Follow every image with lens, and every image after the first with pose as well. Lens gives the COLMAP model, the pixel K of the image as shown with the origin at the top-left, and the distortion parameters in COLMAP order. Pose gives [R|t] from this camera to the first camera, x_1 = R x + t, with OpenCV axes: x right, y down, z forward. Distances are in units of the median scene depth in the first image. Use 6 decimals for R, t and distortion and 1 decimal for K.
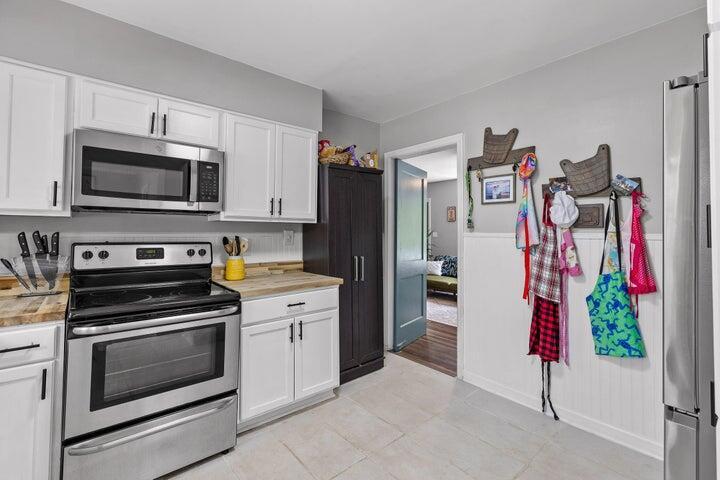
lens RADIAL K [[328.7, 0, 361.4], [0, 328.7, 223.9], [0, 0, 1]] dist [0.000921, -0.000188]
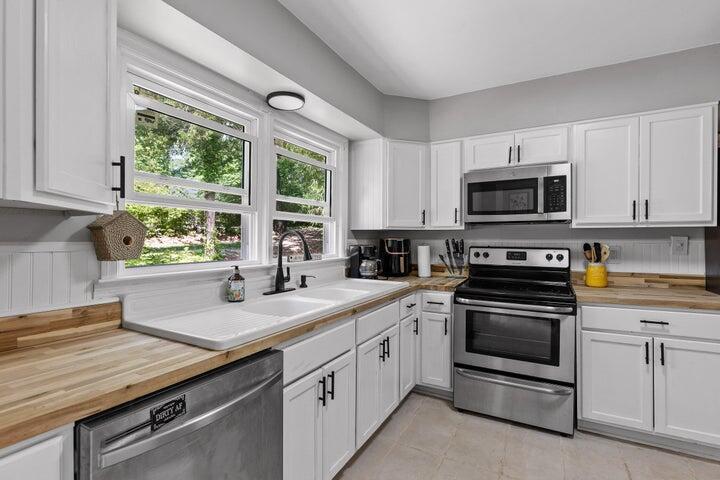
lens RADIAL K [[346.8, 0, 360.0], [0, 346.8, 240.0], [0, 0, 1]] dist [-0.000453, -0.000157]
pose [[0.350517, -0.000499, -0.936556, 0.411613], [0.027464, 0.999575, 0.009746, -0.001466], [0.936154, -0.029138, 0.350382, -0.040200]]
